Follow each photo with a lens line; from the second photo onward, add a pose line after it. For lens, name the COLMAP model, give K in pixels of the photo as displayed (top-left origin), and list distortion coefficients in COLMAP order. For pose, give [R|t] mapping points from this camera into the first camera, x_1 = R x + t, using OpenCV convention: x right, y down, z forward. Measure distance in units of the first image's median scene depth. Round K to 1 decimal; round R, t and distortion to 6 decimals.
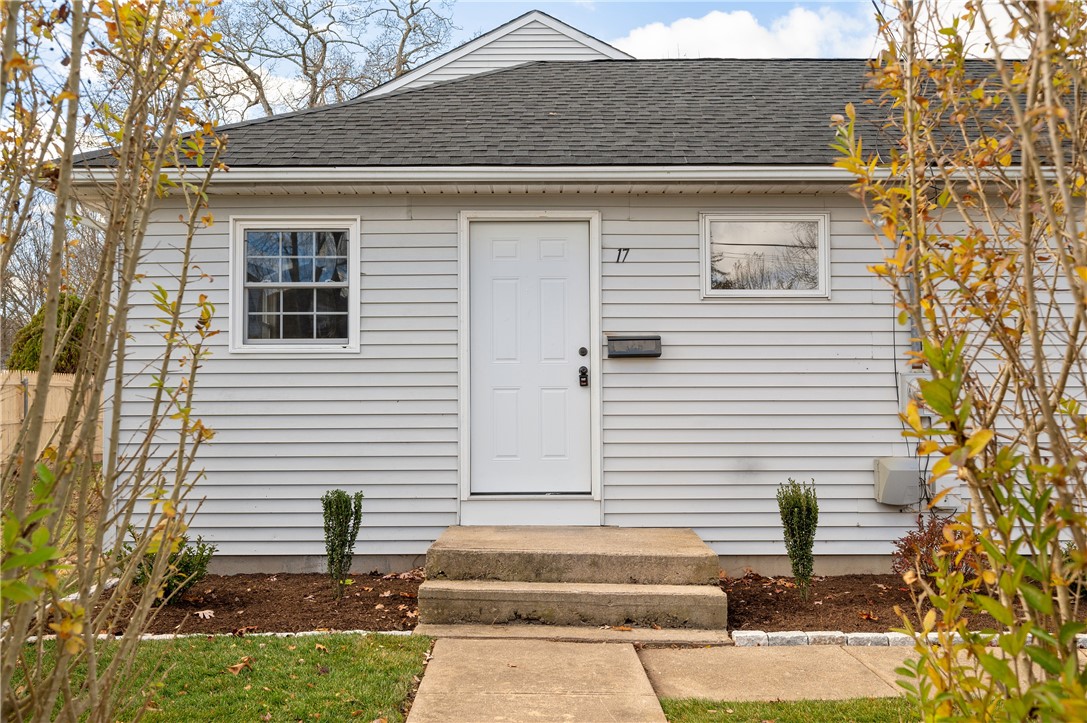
lens RADIAL K [[950.7, 0, 543.5], [0, 950.7, 361.5], [0, 0, 1]] dist [-0.014641, -0.002184]
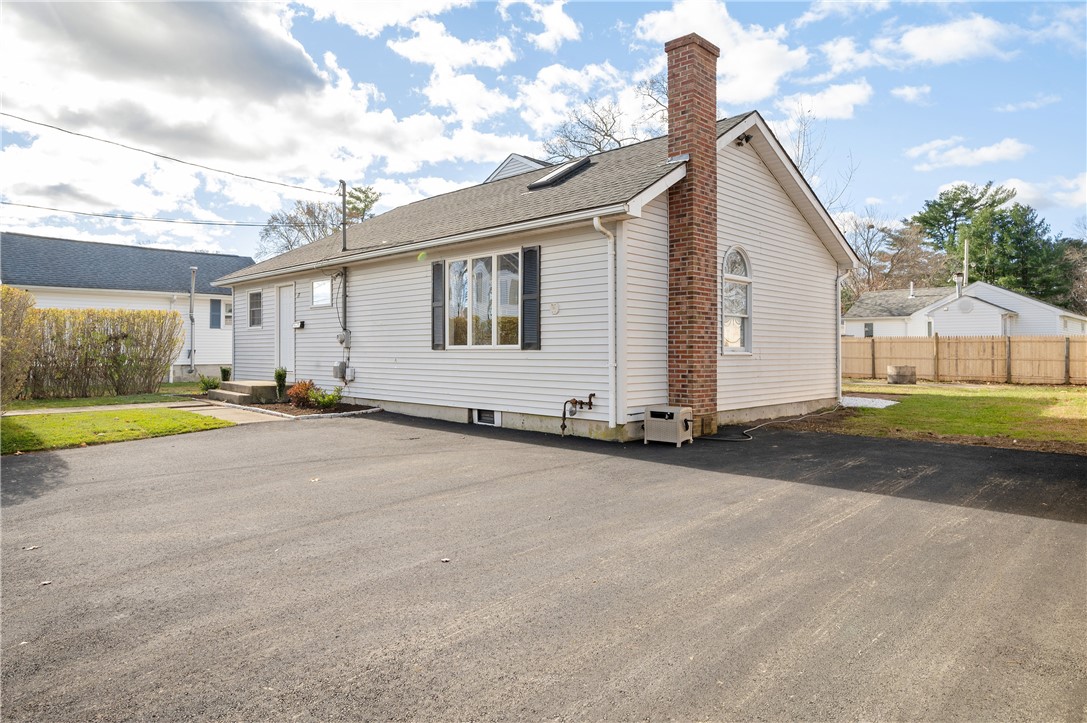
lens RADIAL K [[668.3, 0, 546.3], [0, 668.3, 341.4], [0, 0, 1]] dist [-0.028853, -0.000138]
pose [[0.710018, -0.007766, -0.704141, 2.208022], [0.043722, 0.998496, 0.033075, 0.001290], [0.702825, -0.054270, 0.709290, 0.014582]]
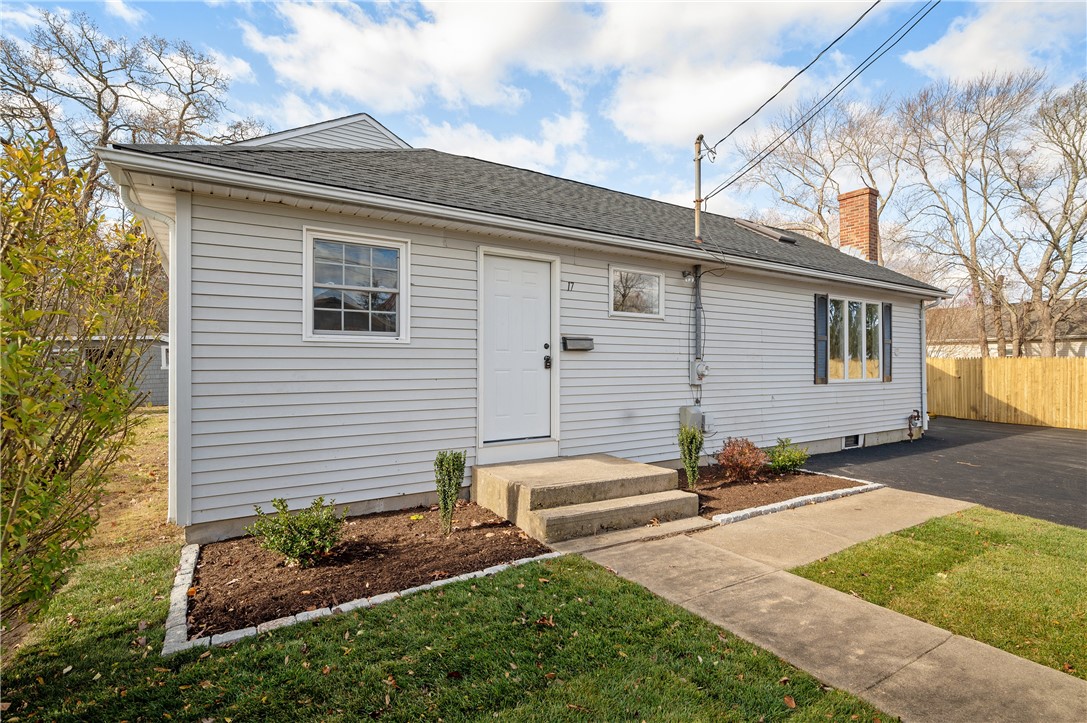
lens RADIAL K [[511.6, 0, 543.5], [0, 511.6, 361.5], [0, 0, 1]] dist [-0.000601, -0.000651]
pose [[0.853013, 0.006022, 0.521856, -0.403952], [-0.025798, 0.999198, 0.030640, -0.010826], [-0.521252, -0.039599, 0.852483, 0.288359]]
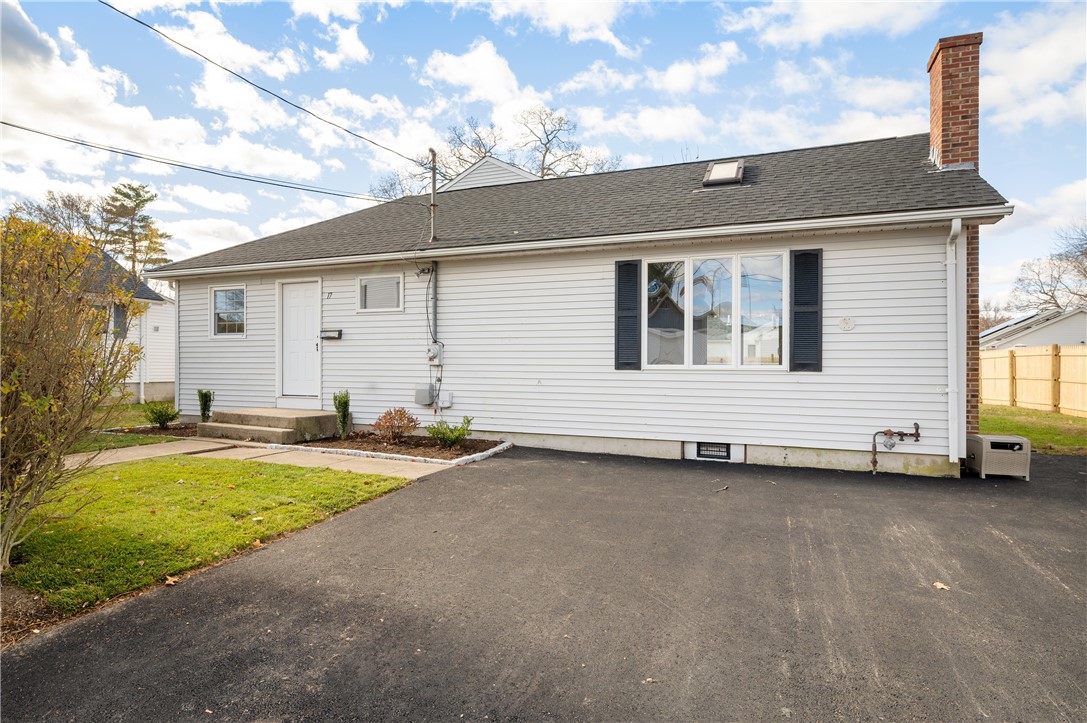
lens RADIAL K [[605.3, 0, 536.2], [0, 605.3, 363.0], [0, 0, 1]] dist [-0.003993, -0.000913]
pose [[0.920900, 0.005242, -0.389763, 1.147351], [0.014145, 0.998802, 0.046856, -0.008366], [0.389542, -0.048663, 0.919722, -0.191081]]
